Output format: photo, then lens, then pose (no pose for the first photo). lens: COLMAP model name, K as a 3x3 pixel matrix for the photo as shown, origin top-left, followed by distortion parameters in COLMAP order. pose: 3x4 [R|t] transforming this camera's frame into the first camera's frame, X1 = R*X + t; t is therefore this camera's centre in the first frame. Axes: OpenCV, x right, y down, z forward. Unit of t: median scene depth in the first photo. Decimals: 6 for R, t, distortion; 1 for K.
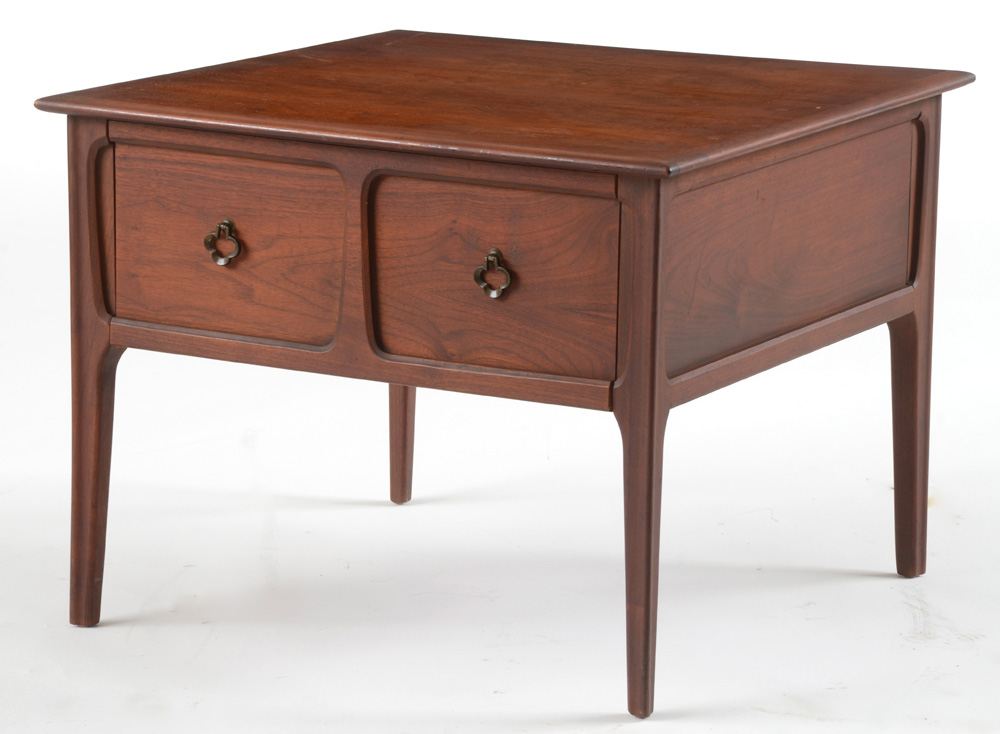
lens RADIAL K [[3863.8, 0, 500.0], [0, 3863.8, 367.0], [0, 0, 1]] dist [0.938185, 1.046575]
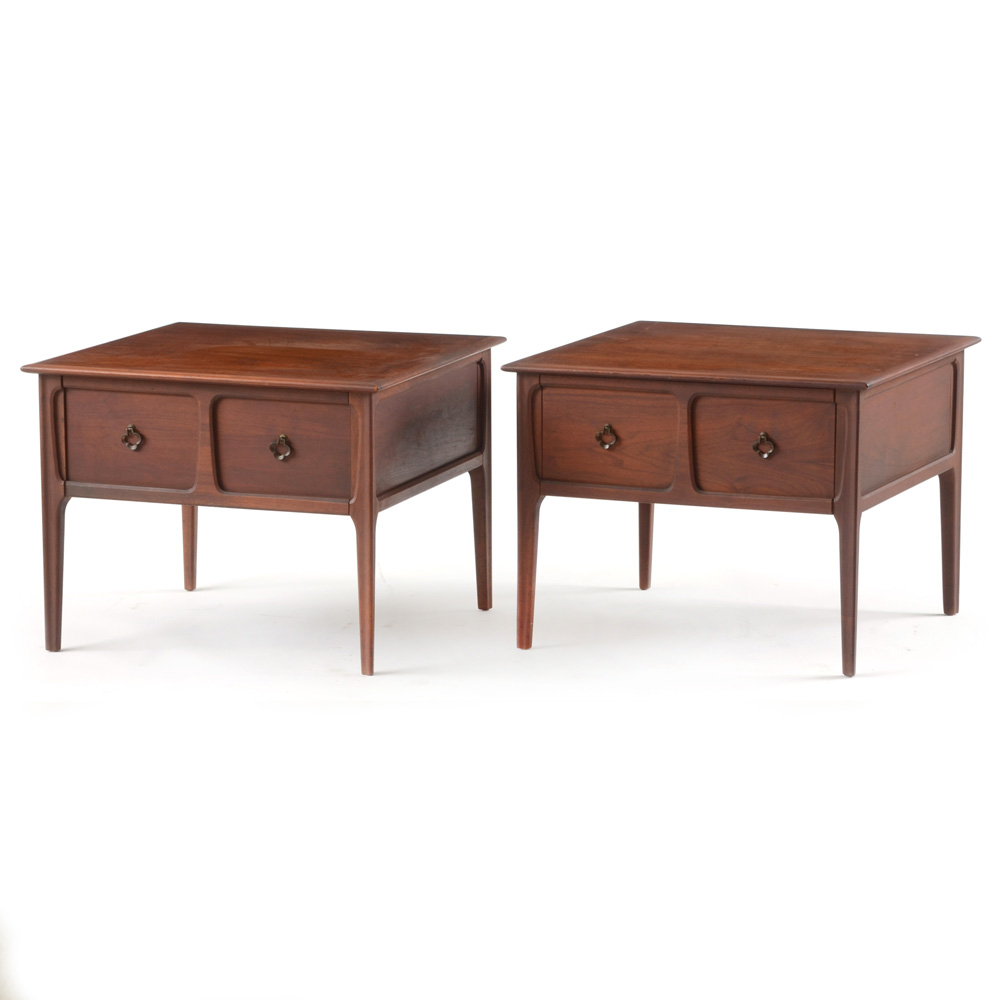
lens RADIAL K [[3281.4, 0, 500.0], [0, 3281.4, 500.0], [0, 0, 1]] dist [0.193156, 0.192337]
pose [[0.994262, -0.034747, 0.101172, -0.288753], [0.039261, 0.998305, -0.042973, 0.065528], [-0.099507, 0.046698, 0.993940, -0.572870]]
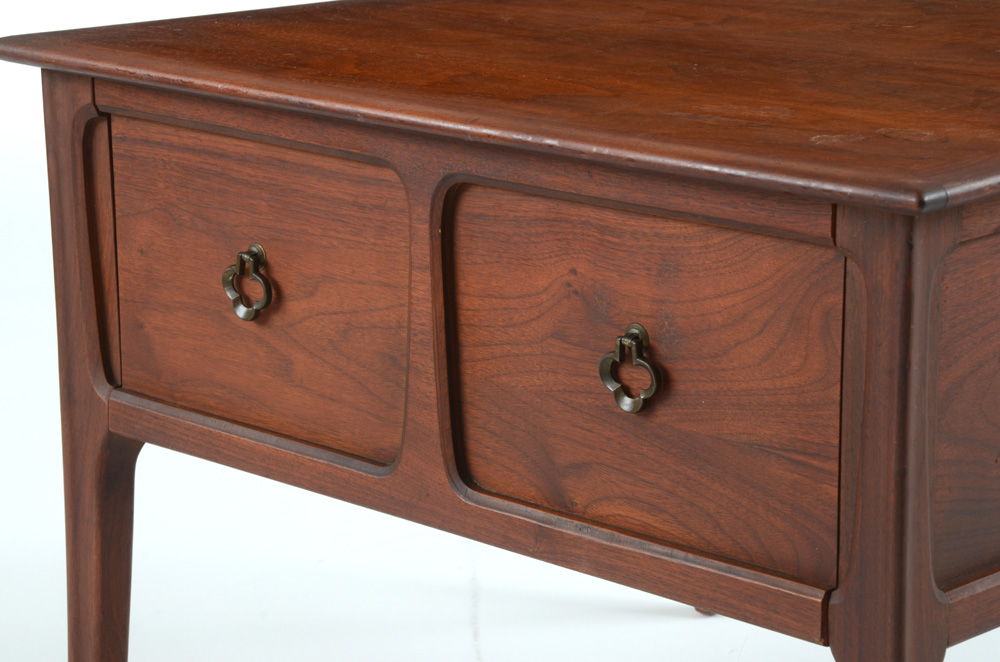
lens RADIAL K [[2732.0, 0, 500.0], [0, 2732.0, 331.0], [0, 0, 1]] dist [0.635744, -0.259302]
pose [[0.966278, 0.042808, -0.253916, 0.077882], [-0.034423, 0.998708, 0.037377, -0.042870], [0.255188, -0.027376, 0.966504, 0.607848]]
